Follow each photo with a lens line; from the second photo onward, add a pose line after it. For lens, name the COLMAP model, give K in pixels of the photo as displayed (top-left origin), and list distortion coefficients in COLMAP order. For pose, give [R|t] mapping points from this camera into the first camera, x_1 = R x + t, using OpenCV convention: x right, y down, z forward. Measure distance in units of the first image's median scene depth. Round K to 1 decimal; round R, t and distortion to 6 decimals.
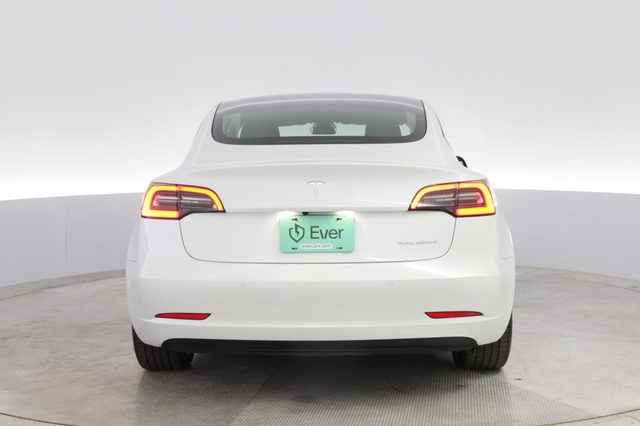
lens RADIAL K [[667.2, 0, 323.2], [0, 667.2, 217.0], [0, 0, 1]] dist [-0.095514, 0.000000]
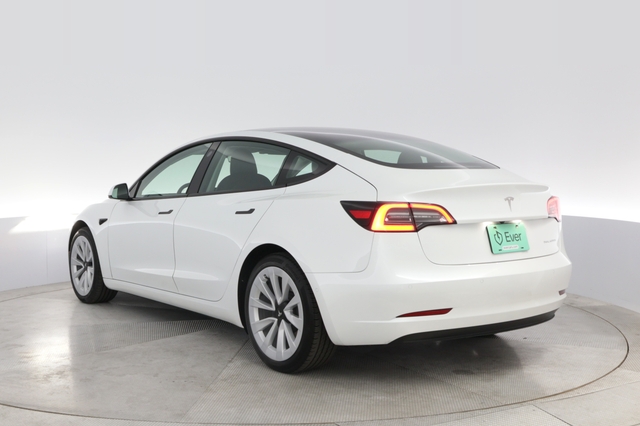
lens RADIAL K [[667.2, 0, 317.2], [0, 667.2, 215.5], [0, 0, 1]] dist [-0.095514, 0.000000]
pose [[0.898108, -0.032960, 0.438538, -0.893861], [0.054191, 0.997882, -0.035982, 0.007997], [-0.436423, 0.056081, 0.897992, 0.009513]]
